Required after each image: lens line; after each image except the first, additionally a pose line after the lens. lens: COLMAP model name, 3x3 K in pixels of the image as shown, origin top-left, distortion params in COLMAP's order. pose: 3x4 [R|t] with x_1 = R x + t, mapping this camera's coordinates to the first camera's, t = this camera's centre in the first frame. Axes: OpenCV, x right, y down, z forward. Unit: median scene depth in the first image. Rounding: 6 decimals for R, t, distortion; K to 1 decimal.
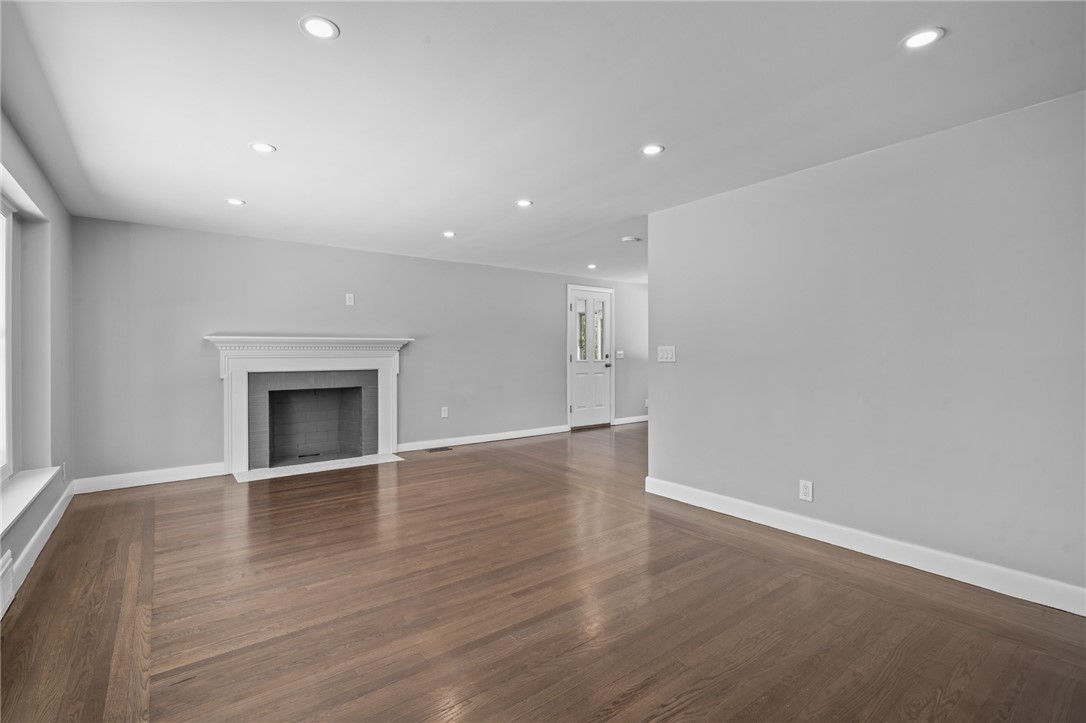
lens RADIAL K [[499.6, 0, 535.7], [0, 499.6, 354.2], [0, 0, 1]] dist [0.012887, -0.000147]
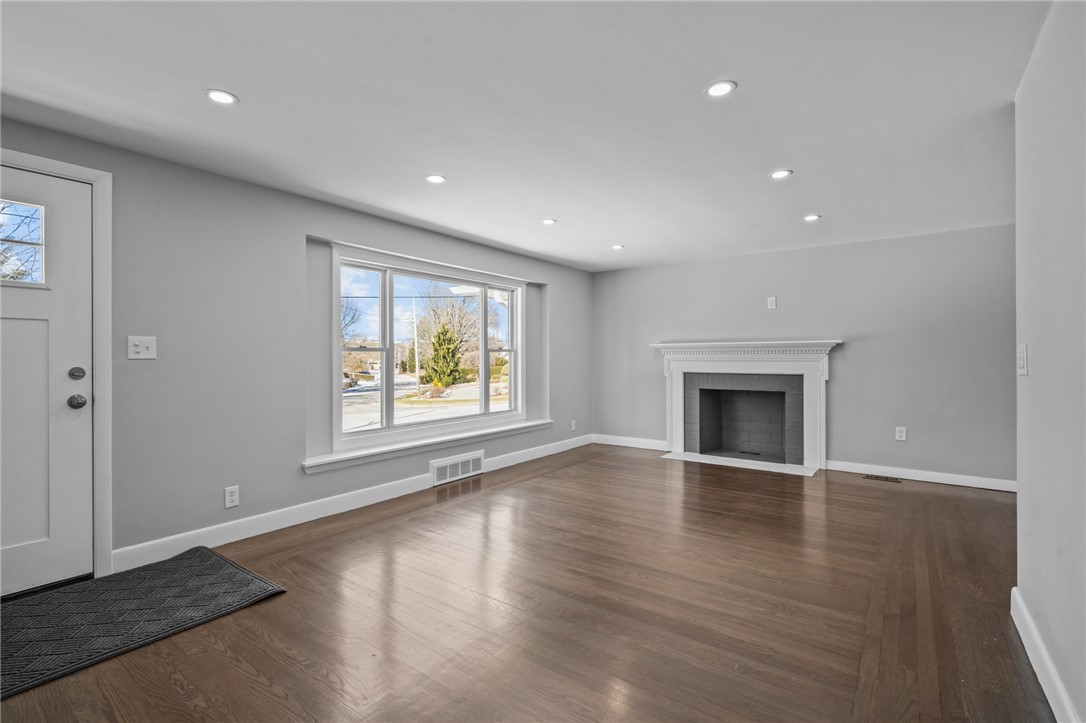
lens RADIAL K [[499.6, 0, 534.0], [0, 499.6, 362.3], [0, 0, 1]] dist [0.012887, -0.000147]
pose [[0.285516, 0.010854, -0.958312, 0.449473], [-0.001474, 0.999940, 0.010886, -0.001474], [0.958373, -0.001696, 0.285515, 0.264110]]
